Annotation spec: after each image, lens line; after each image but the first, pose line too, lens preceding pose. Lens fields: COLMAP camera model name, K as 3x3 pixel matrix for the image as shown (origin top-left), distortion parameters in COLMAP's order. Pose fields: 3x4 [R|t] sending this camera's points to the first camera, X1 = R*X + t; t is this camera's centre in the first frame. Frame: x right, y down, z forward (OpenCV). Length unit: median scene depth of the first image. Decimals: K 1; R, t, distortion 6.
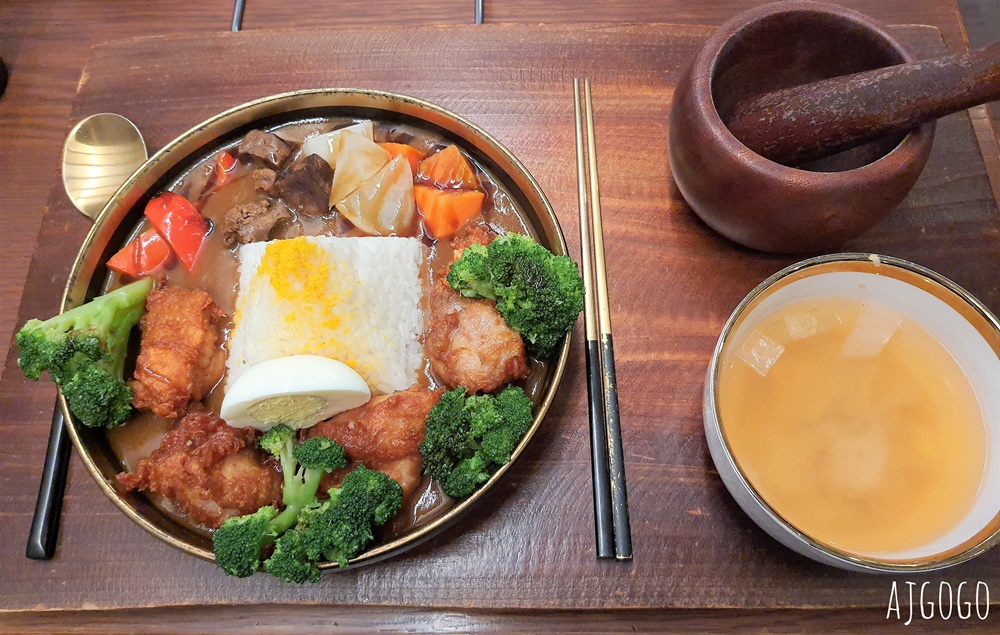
lens RADIAL K [[725.0, 0, 500.0], [0, 725.0, 317.5], [0, 0, 1]] dist [0.004294, -0.058583]
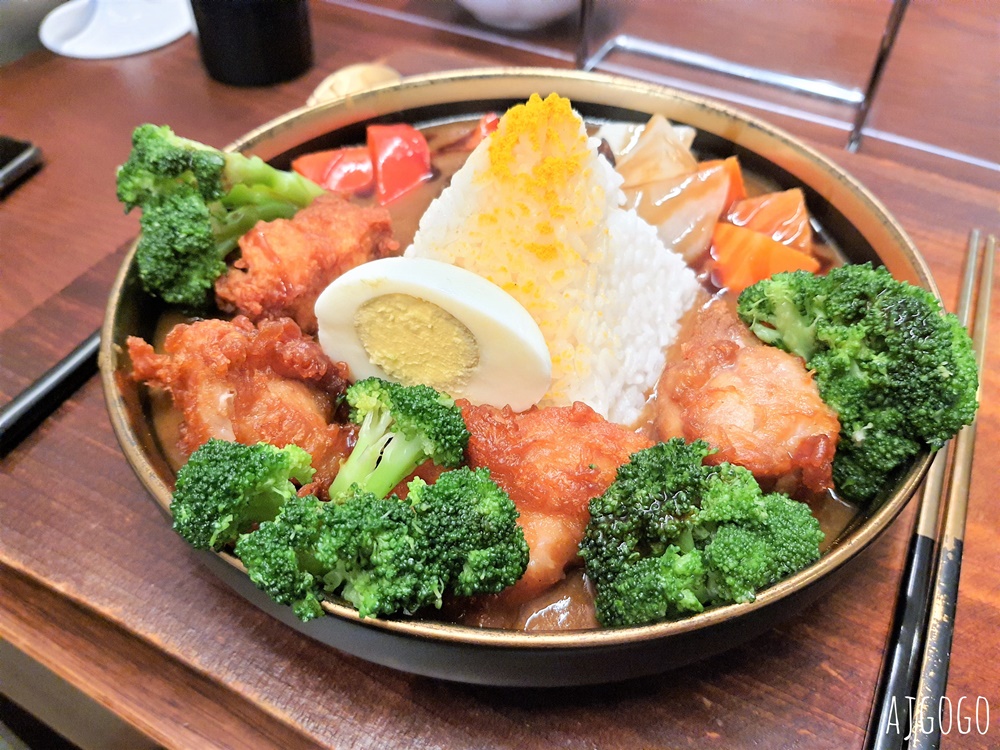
lens RADIAL K [[772.3, 0, 503.1], [0, 772.3, 394.3], [0, 0, 1]] dist [0.095450, -0.227164]
pose [[0.882981, 0.366305, -0.293538, -0.030611], [-0.440464, 0.862742, -0.248331, 0.280040], [0.162283, 0.348564, 0.923129, 0.437875]]
